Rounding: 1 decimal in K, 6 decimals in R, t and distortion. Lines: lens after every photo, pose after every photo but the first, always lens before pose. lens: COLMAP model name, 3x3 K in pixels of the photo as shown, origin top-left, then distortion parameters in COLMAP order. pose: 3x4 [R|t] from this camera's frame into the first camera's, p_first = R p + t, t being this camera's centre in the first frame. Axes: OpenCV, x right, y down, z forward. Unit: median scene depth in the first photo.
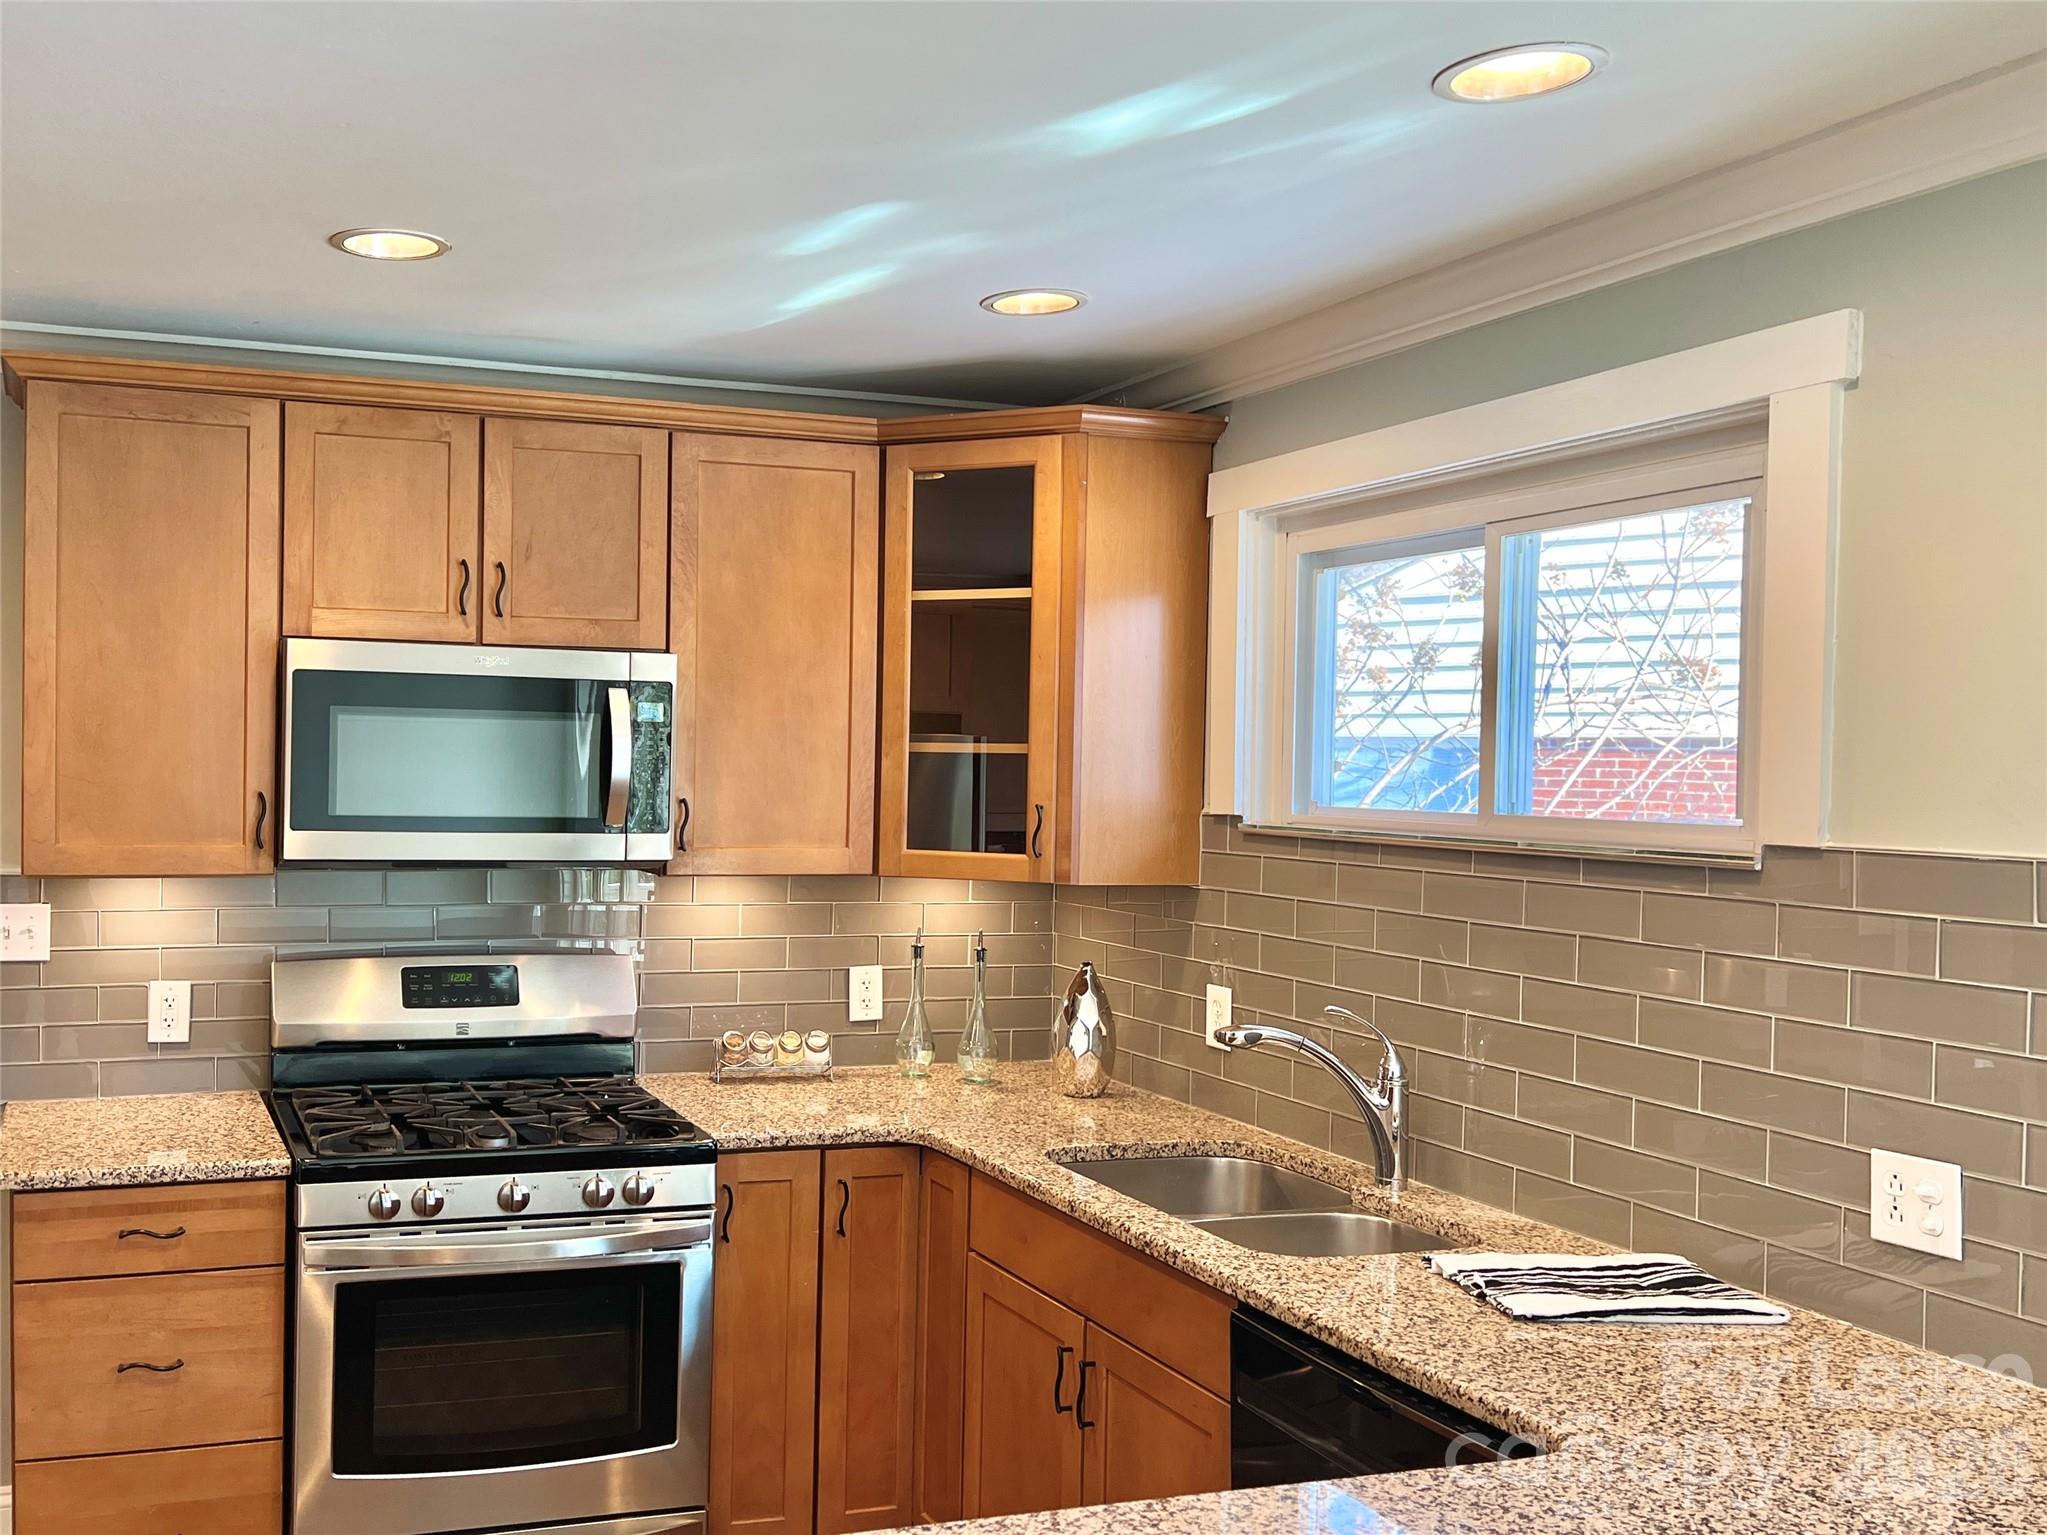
lens RADIAL K [[1812.4, 0, 726.1], [0, 1812.4, 801.9], [0, 0, 1]] dist [-0.017464, 0.097693]
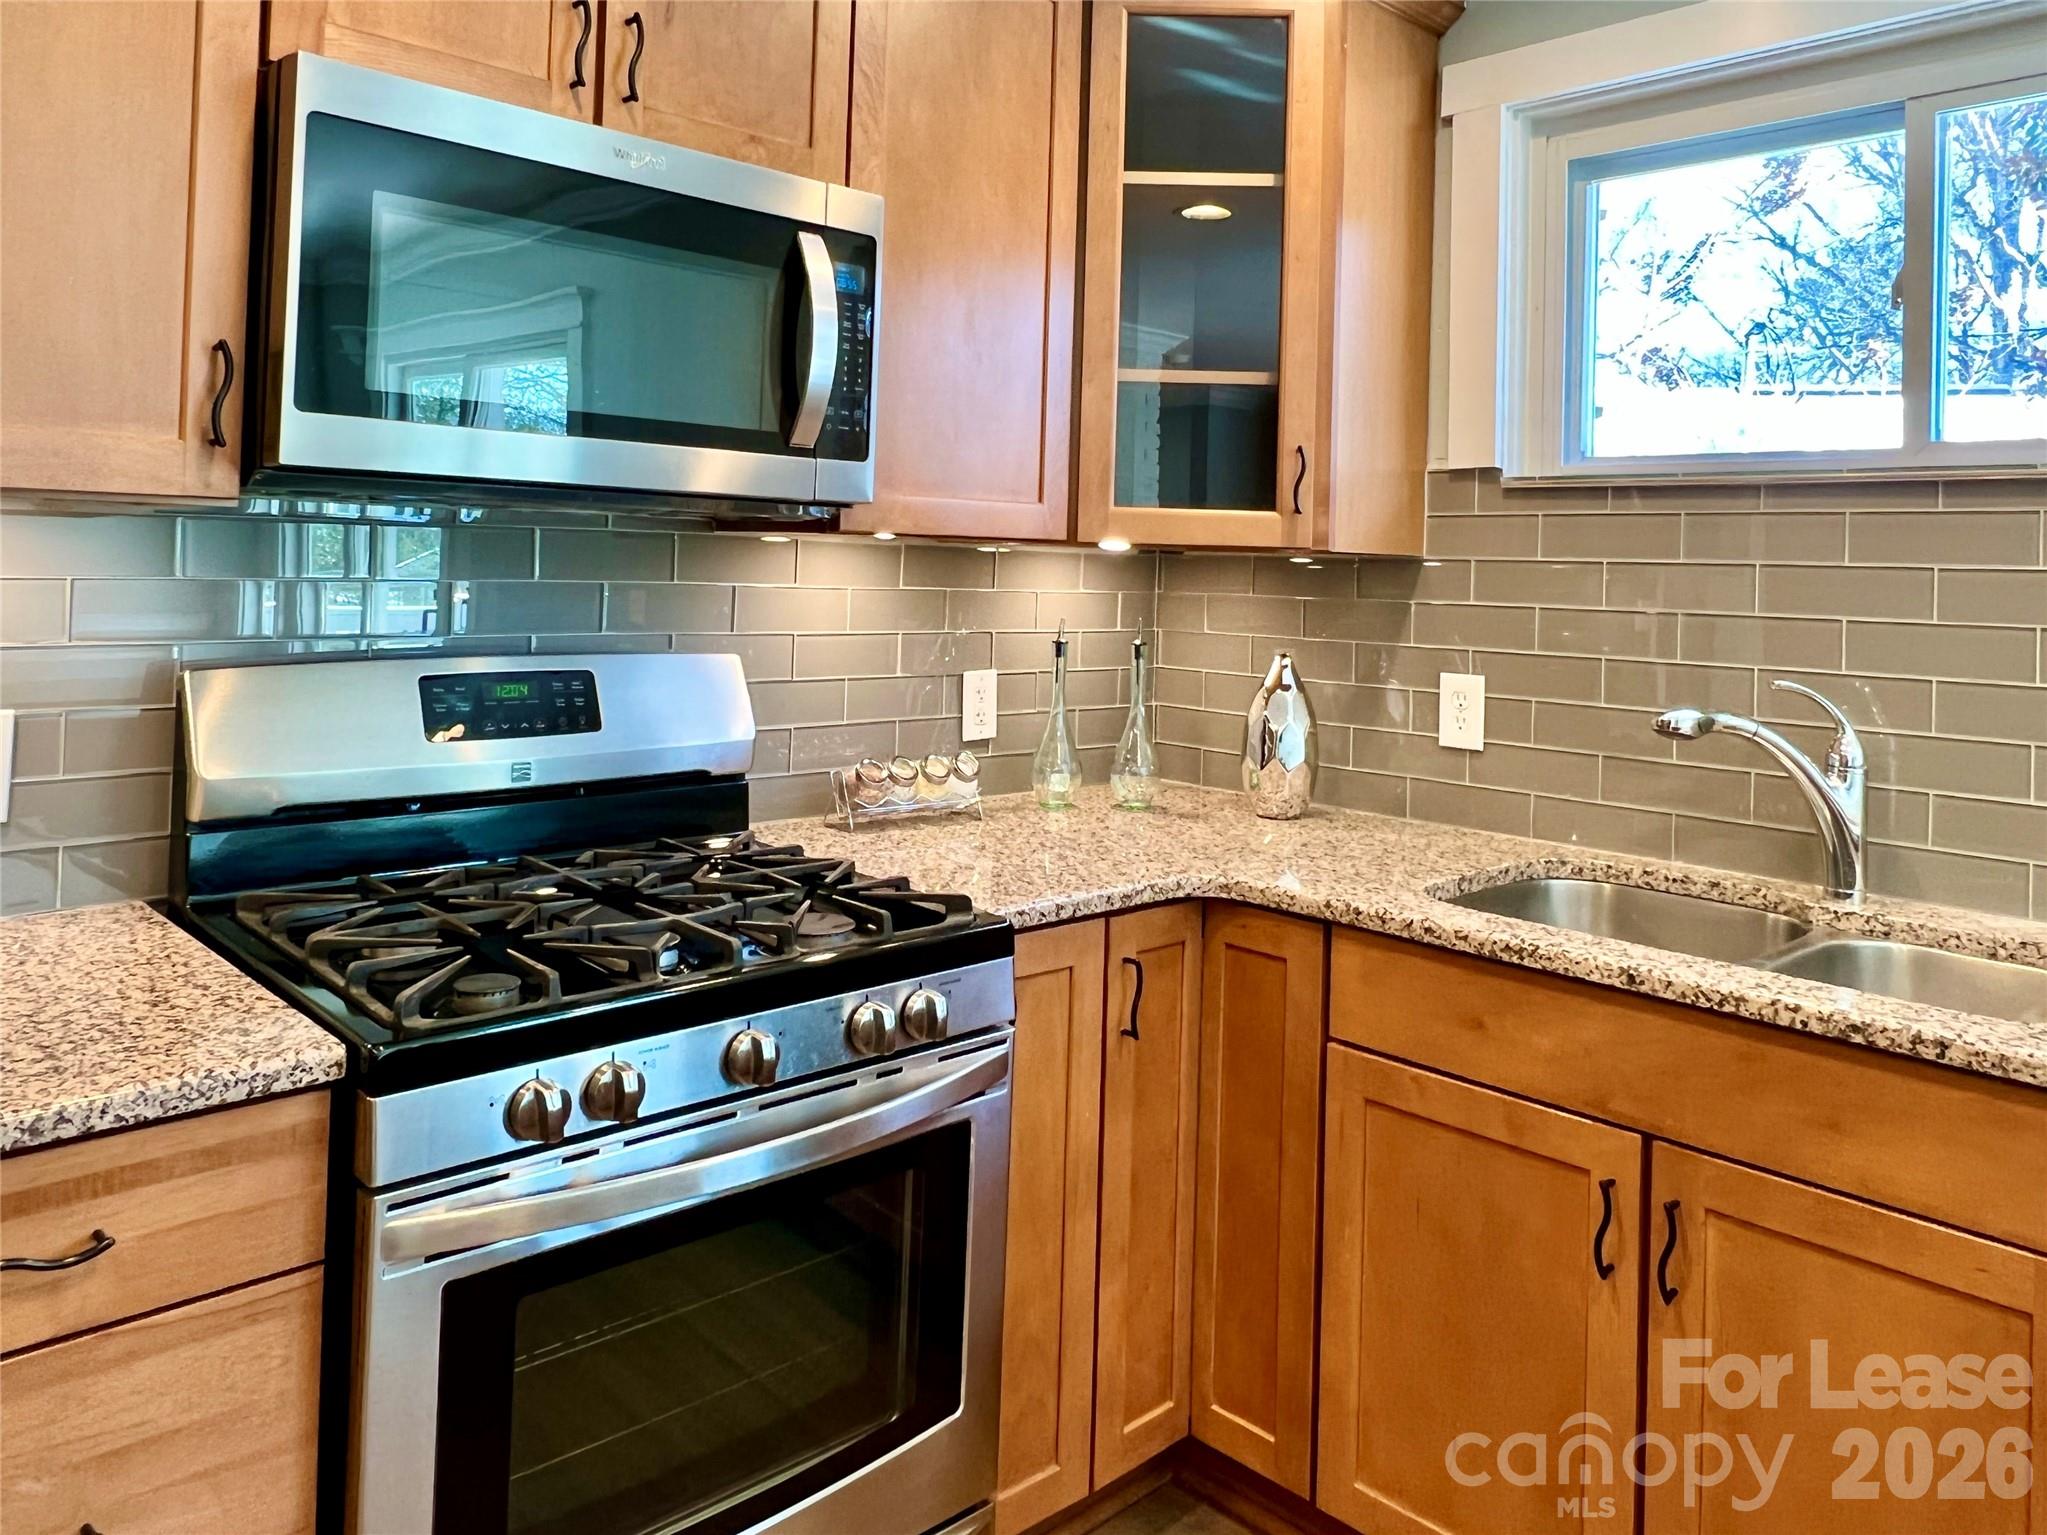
lens RADIAL K [[1479.3, 0, 993.9], [0, 1479.3, 535.5], [0, 0, 1]] dist [0.001346, -0.001929]
pose [[0.908822, 0.013813, 0.416956, -0.225820], [-0.001087, 0.999527, -0.030741, 0.063520], [-0.417183, 0.027485, 0.908407, 0.501552]]
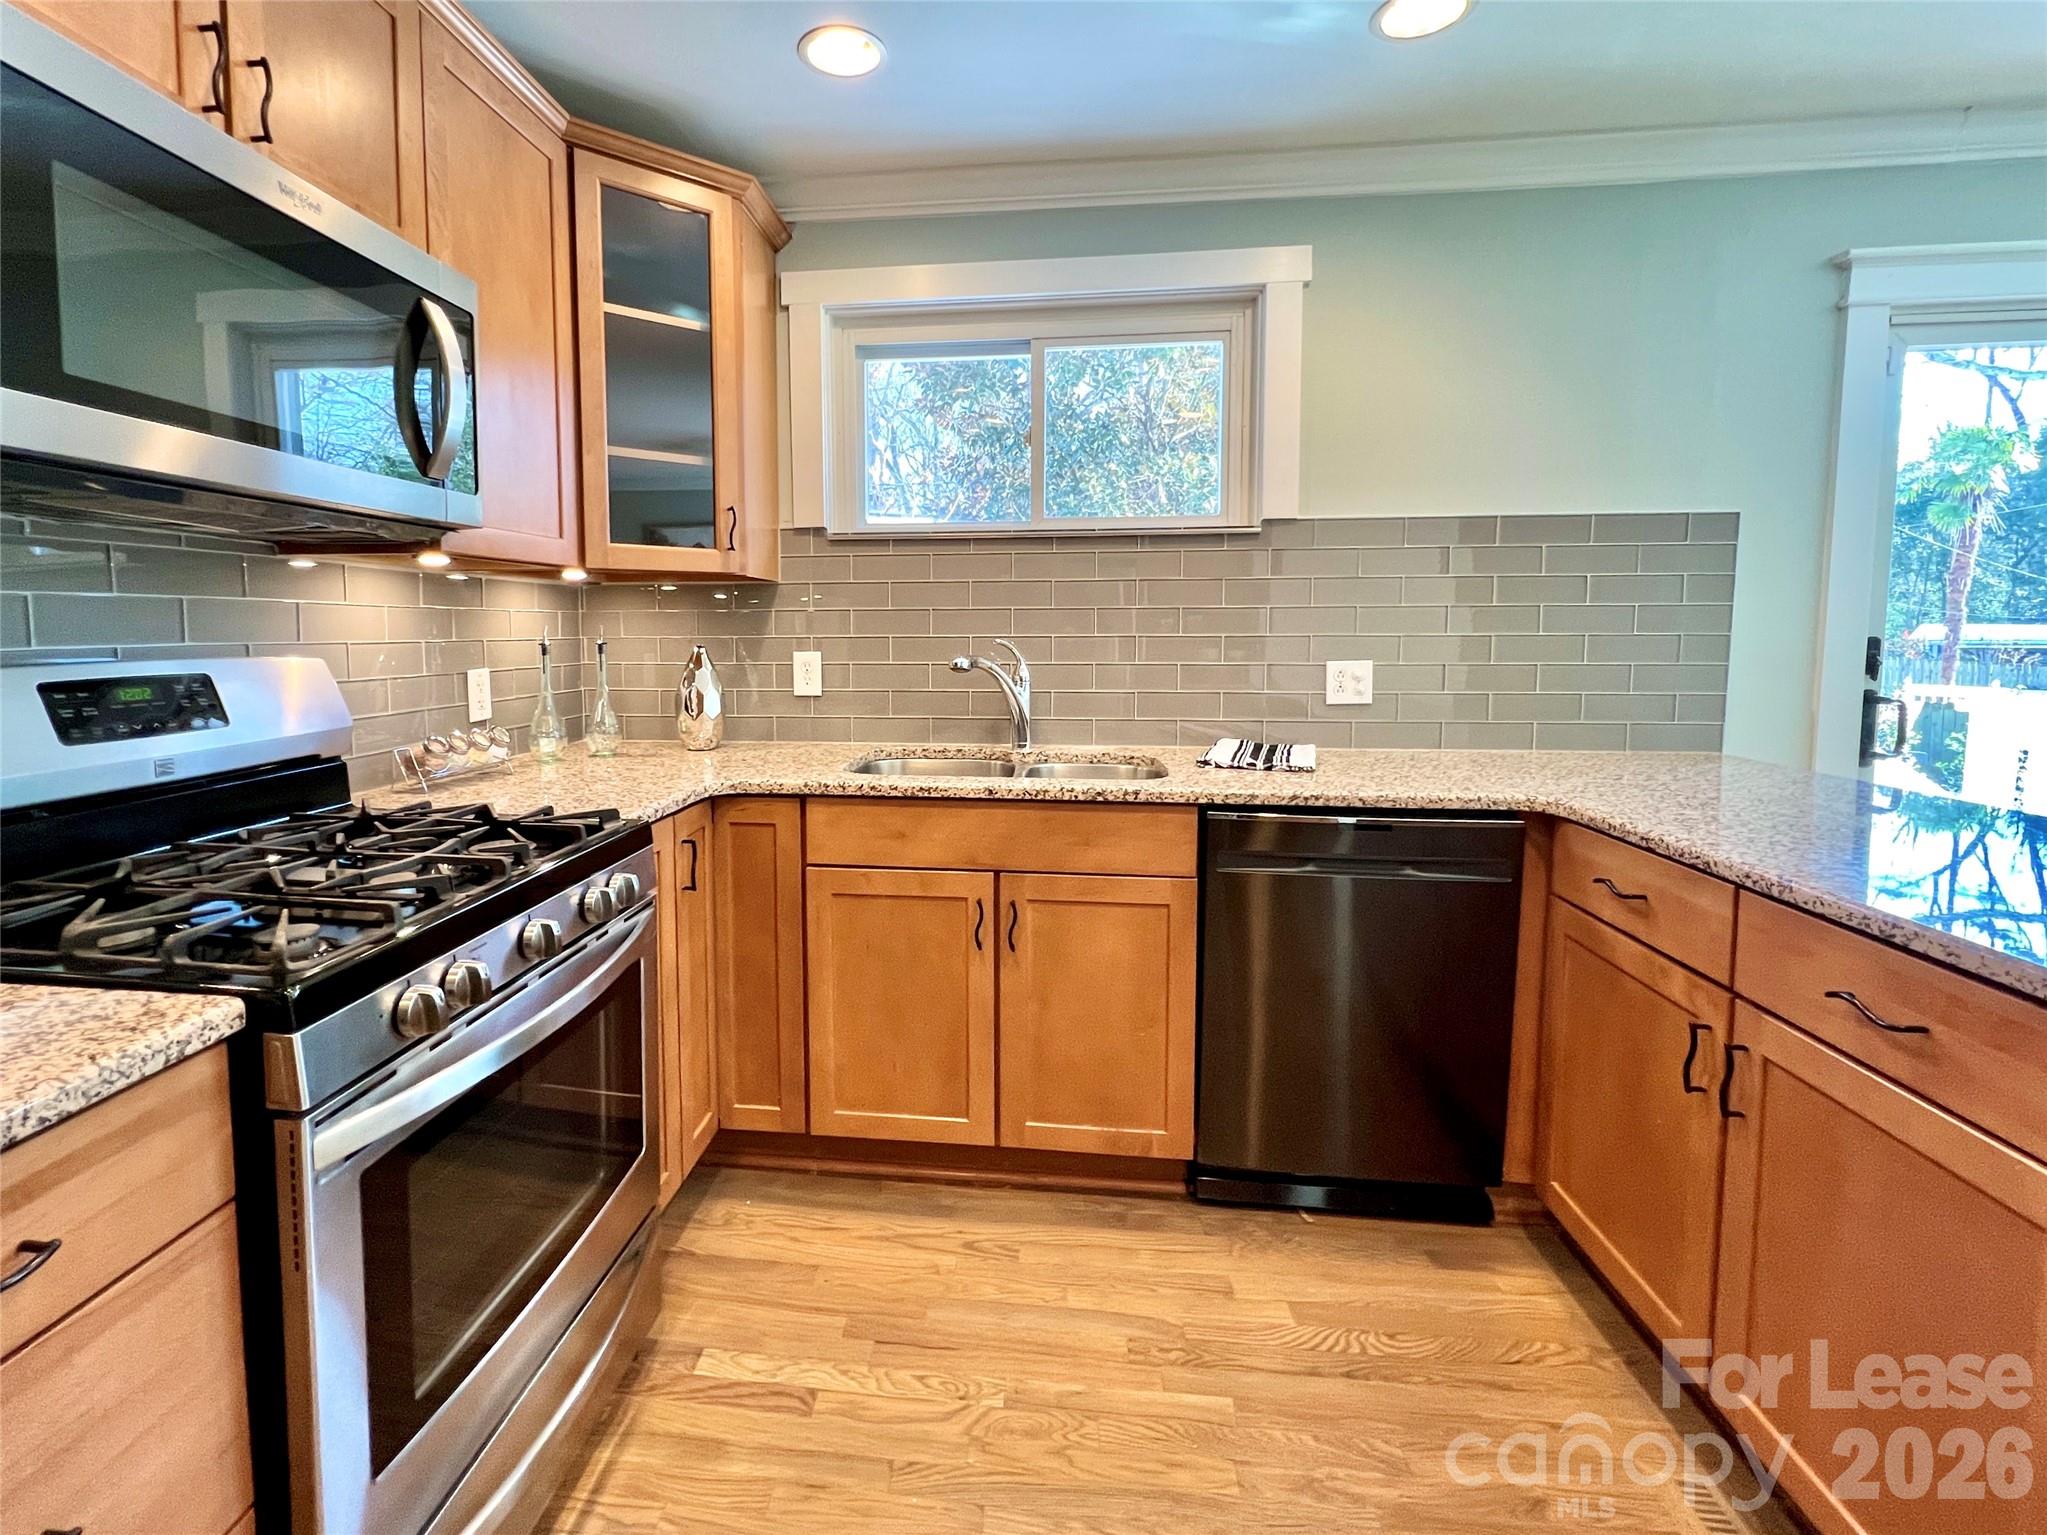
lens RADIAL K [[924.1, 0, 951.0], [0, 924.1, 687.9], [0, 0, 1]] dist [-0.001014, -0.000323]
pose [[0.432905, -0.082661, 0.897642, -0.347394], [0.032232, 0.996569, 0.076226, 0.084899], [-0.900863, -0.004066, 0.434084, 0.631871]]
